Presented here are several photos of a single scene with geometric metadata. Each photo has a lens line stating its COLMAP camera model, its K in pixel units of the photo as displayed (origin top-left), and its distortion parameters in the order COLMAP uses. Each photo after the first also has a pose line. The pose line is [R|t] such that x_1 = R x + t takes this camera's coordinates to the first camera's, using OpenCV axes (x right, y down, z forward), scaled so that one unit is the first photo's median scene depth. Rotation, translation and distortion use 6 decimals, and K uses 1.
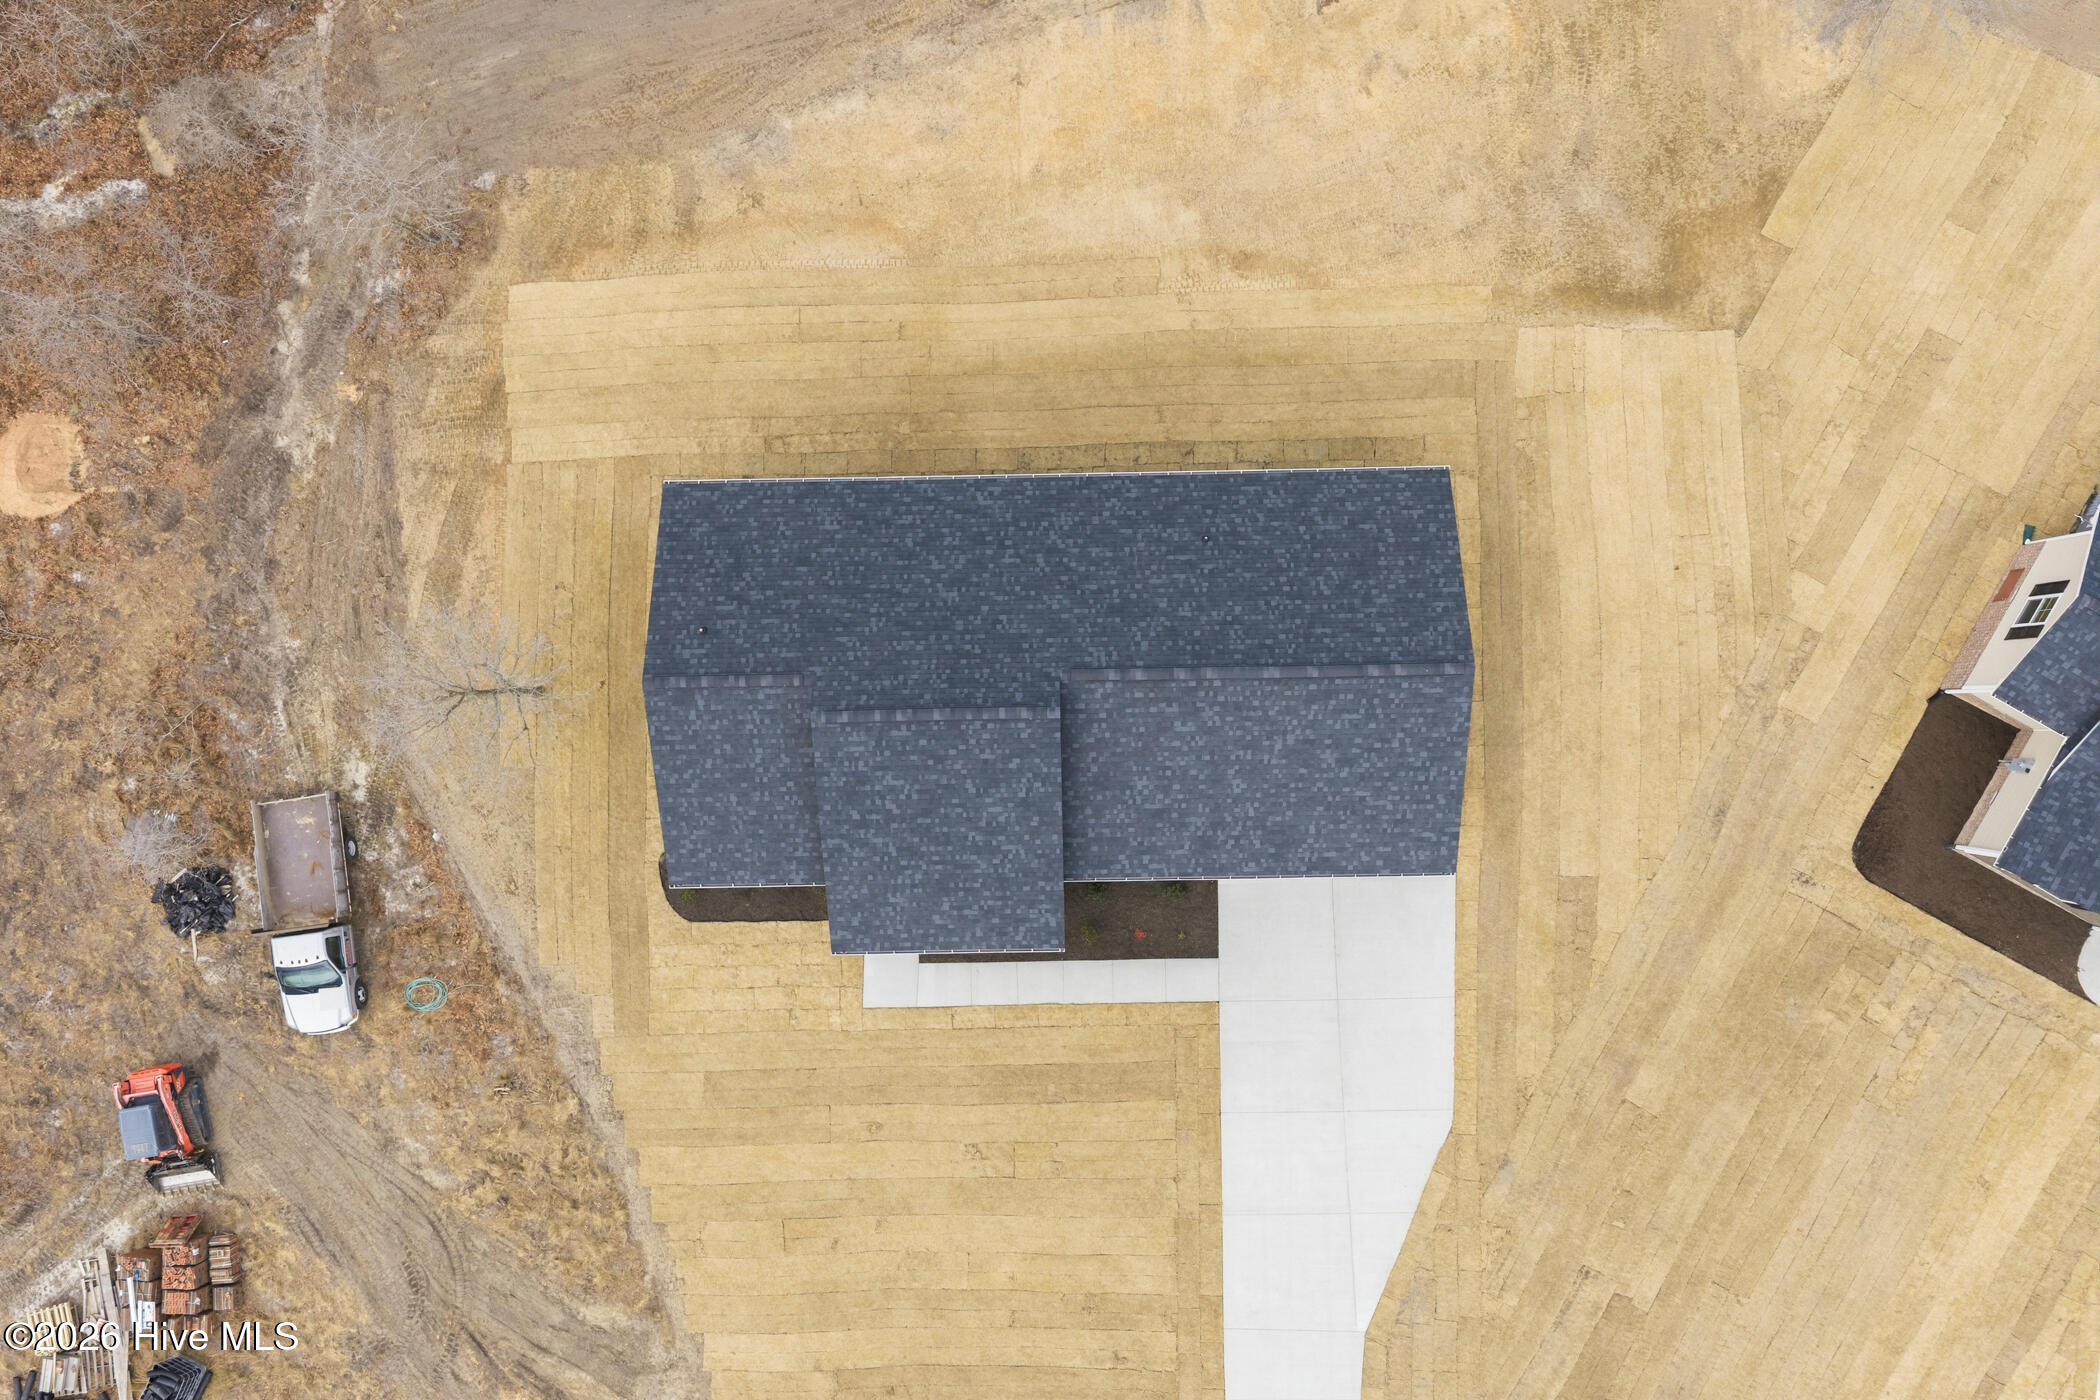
lens RADIAL K [[1727.8, 0, 1053.4], [0, 1727.8, 717.3], [0, 0, 1]] dist [0.022061, -0.039566]
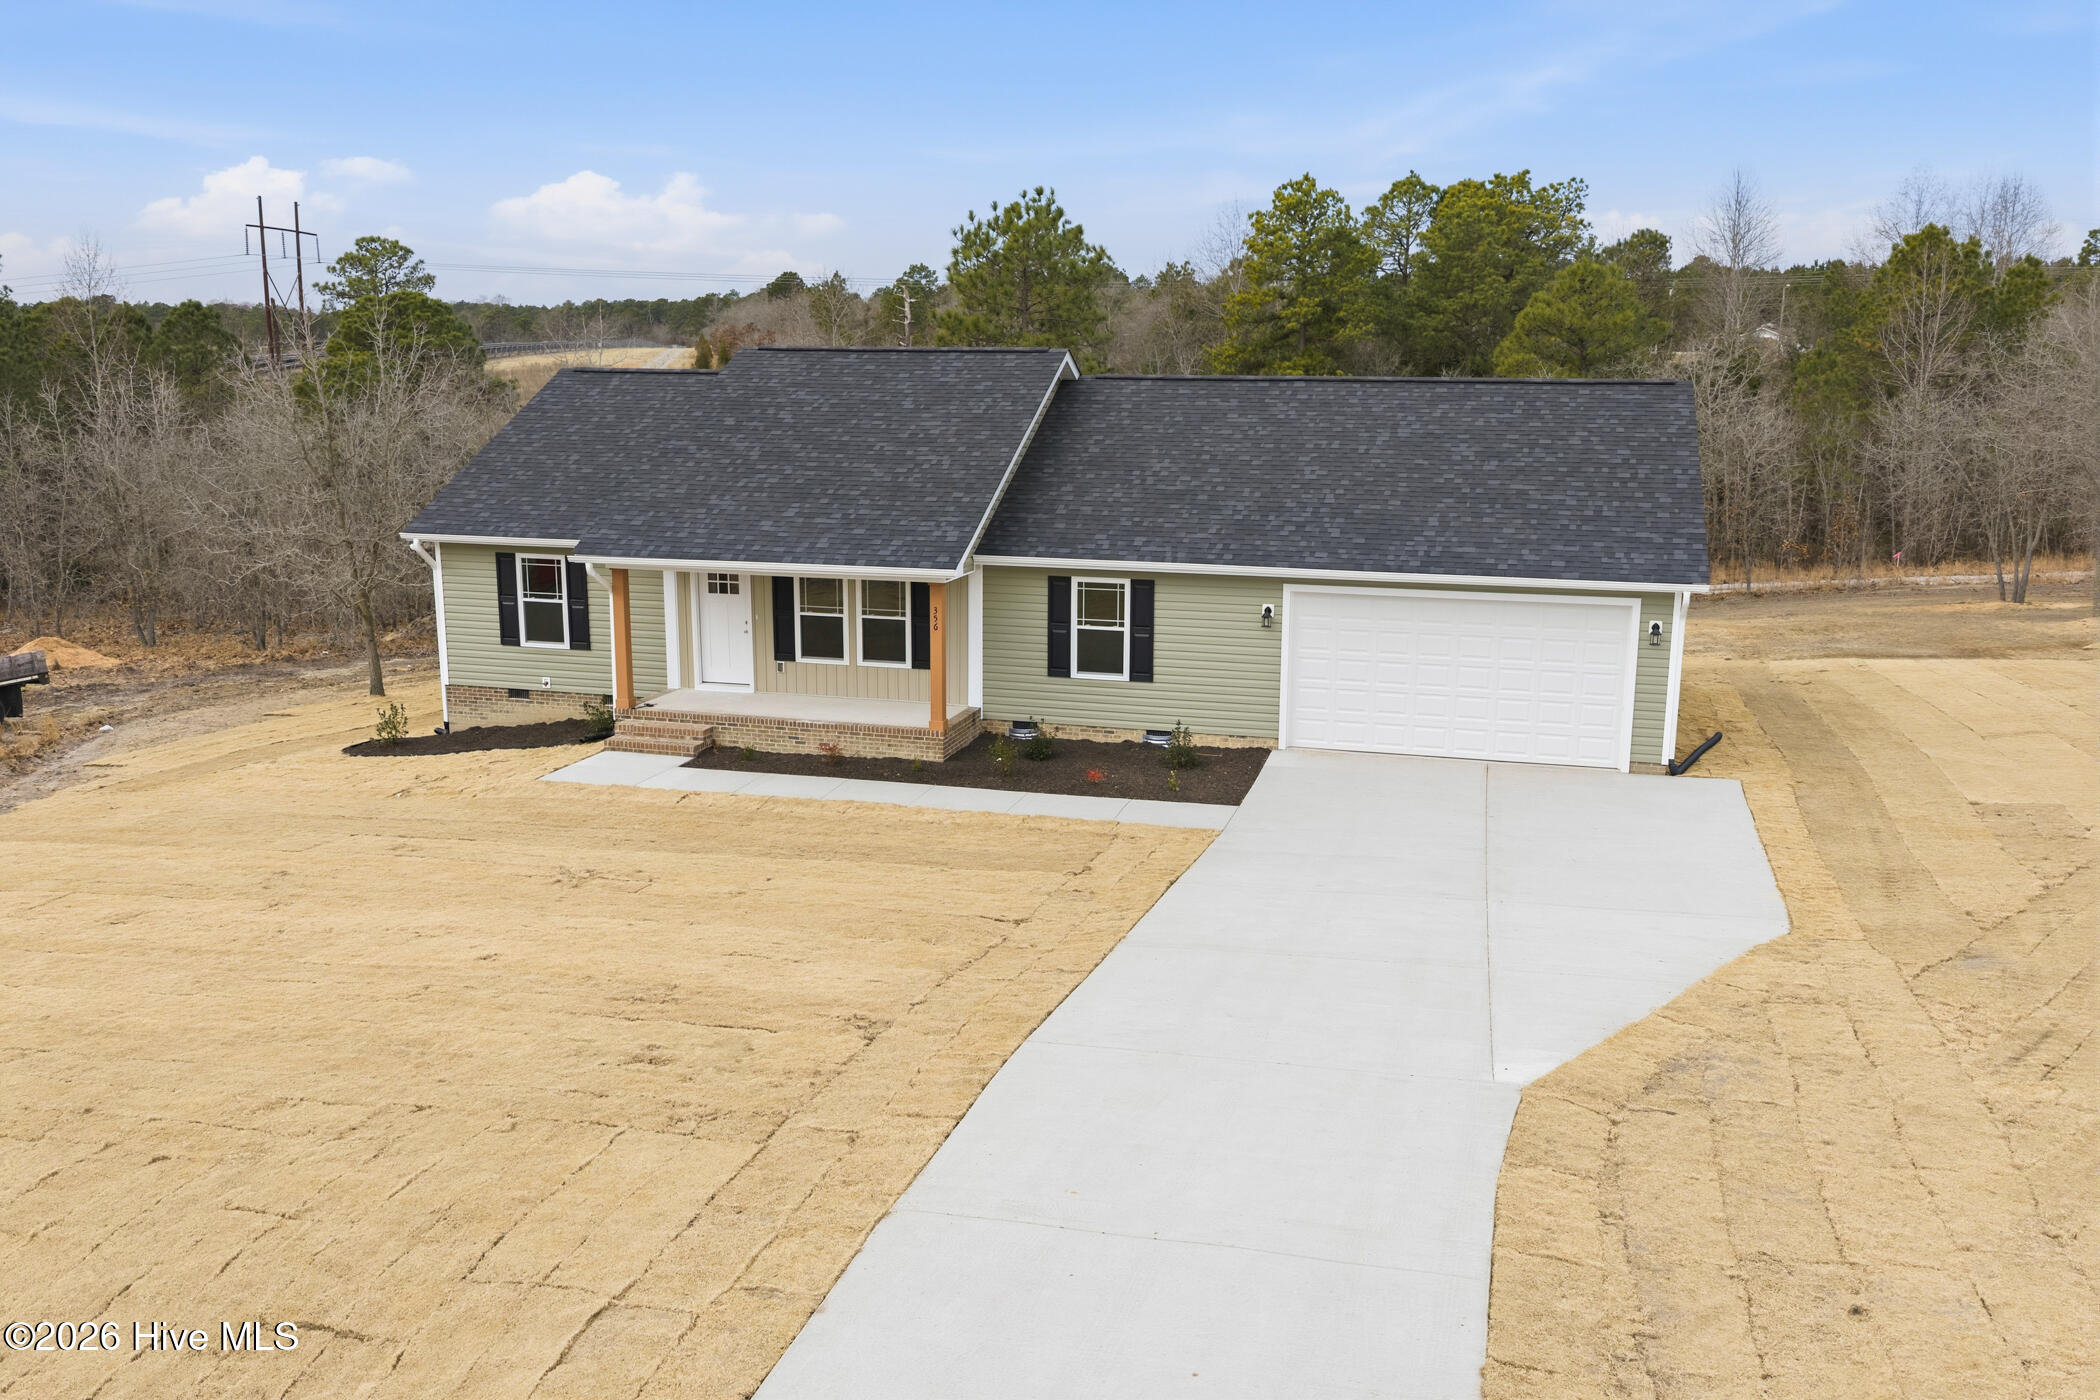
lens RADIAL K [[1739.5, 0, 1054.5], [0, 1739.5, 707.3], [0, 0, 1]] dist [0.021683, -0.037295]
pose [[0.959755, 0.071545, -0.271572, 0.190780], [-0.280489, 0.196002, -0.939632, 0.657179], [-0.013998, 0.977990, 0.208182, 0.943119]]
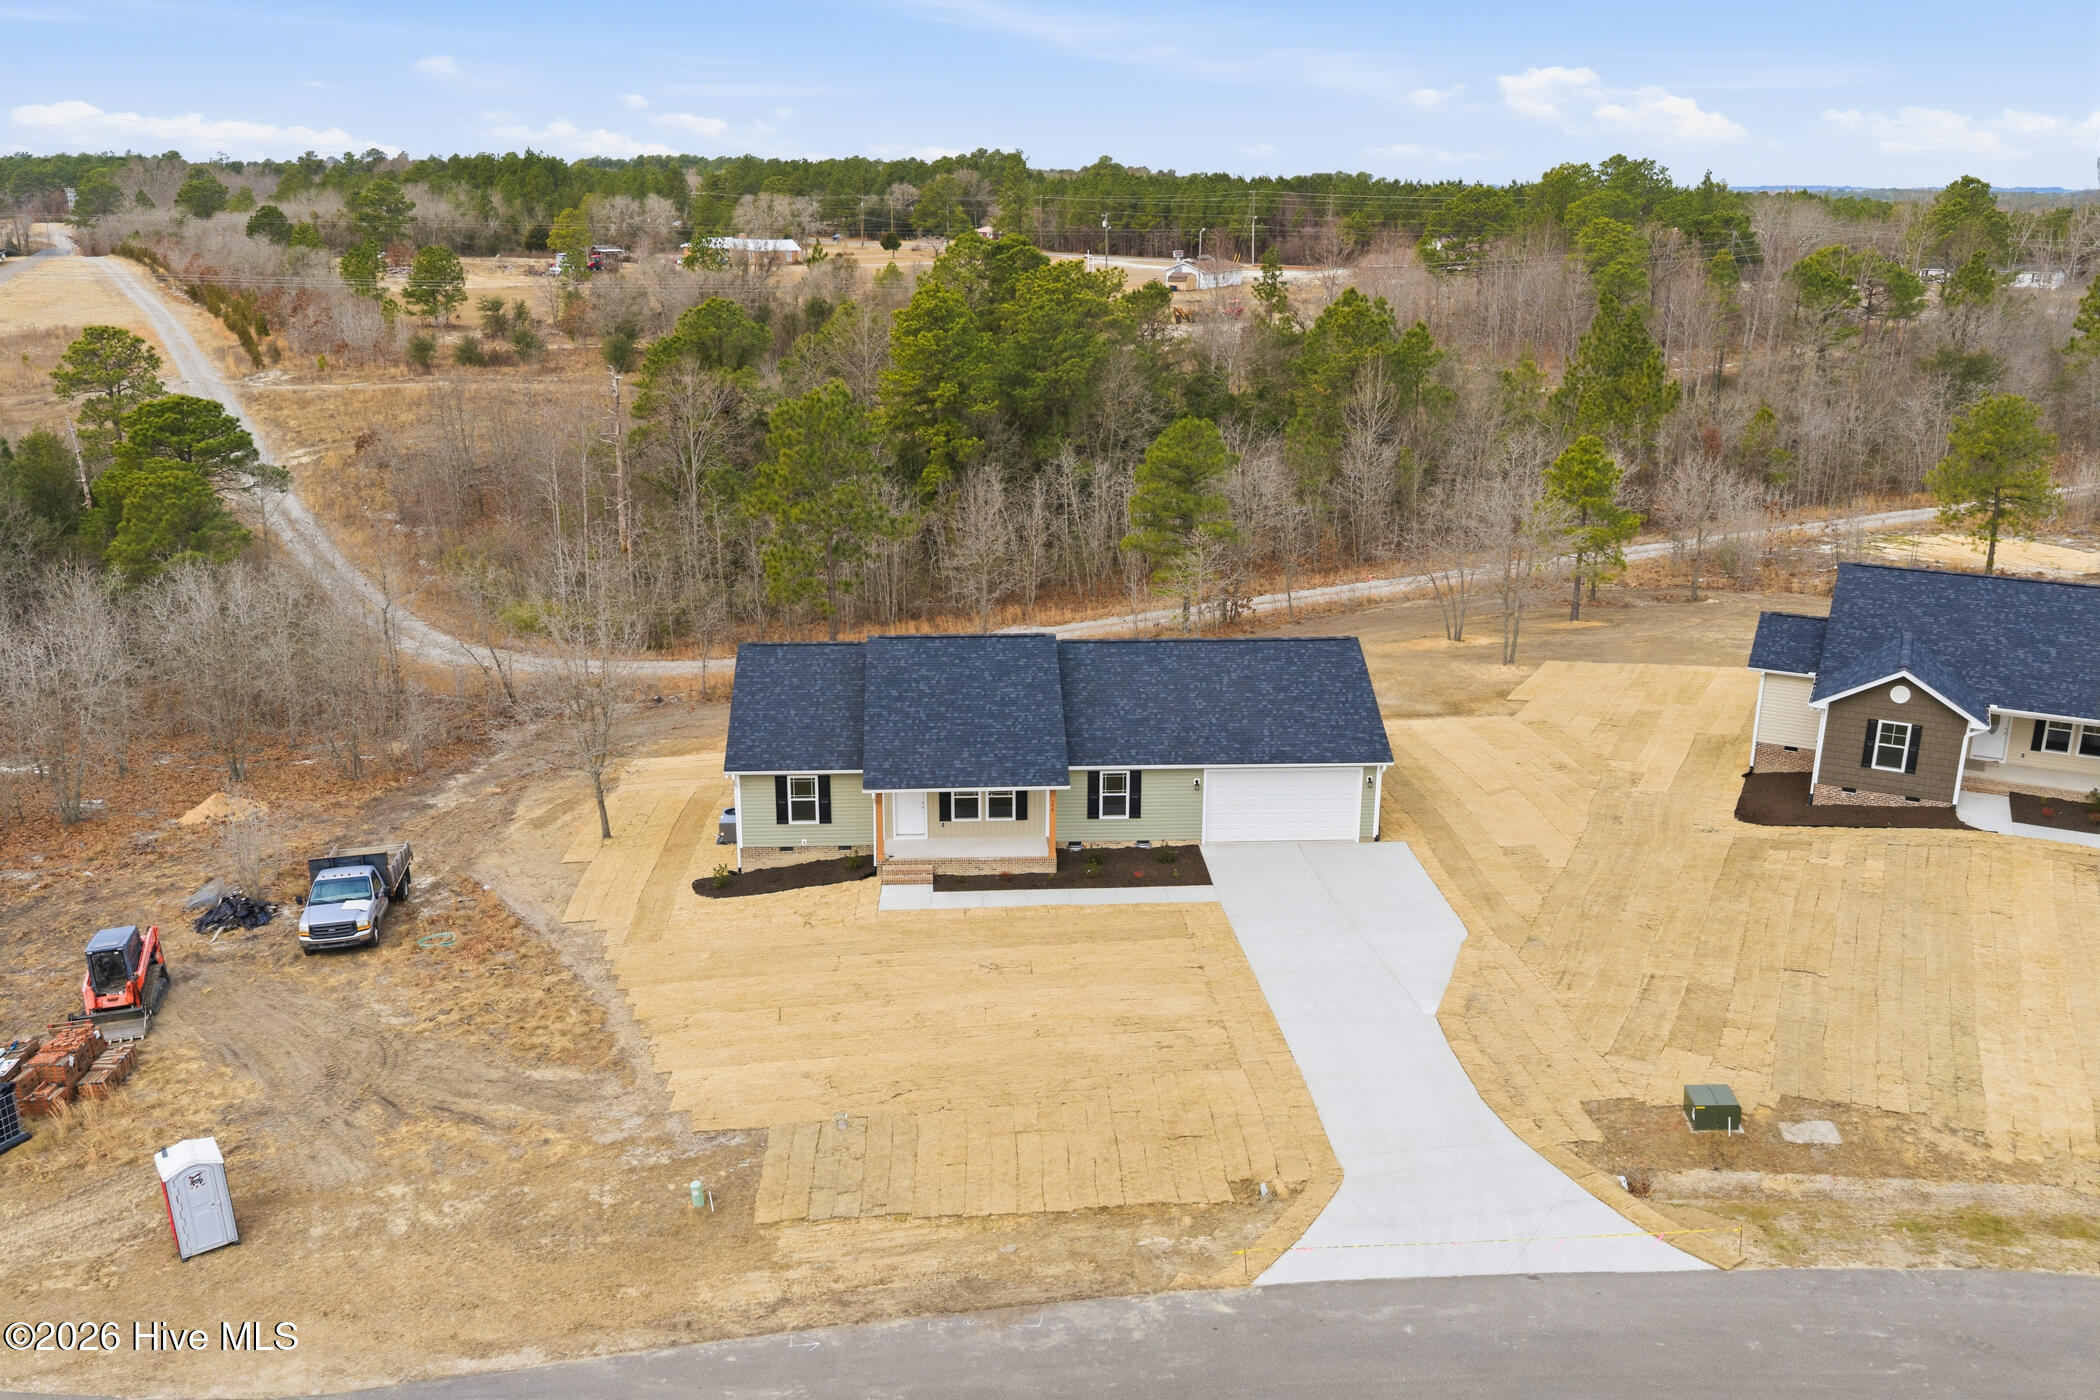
lens RADIAL K [[1739.5, 0, 1054.5], [0, 1739.5, 707.3], [0, 0, 1]] dist [0.021683, -0.037295]
pose [[0.998290, 0.000980, 0.058446, -0.071315], [0.055612, 0.292057, -0.954783, 1.224739], [-0.018005, 0.956400, 0.291503, 0.629233]]
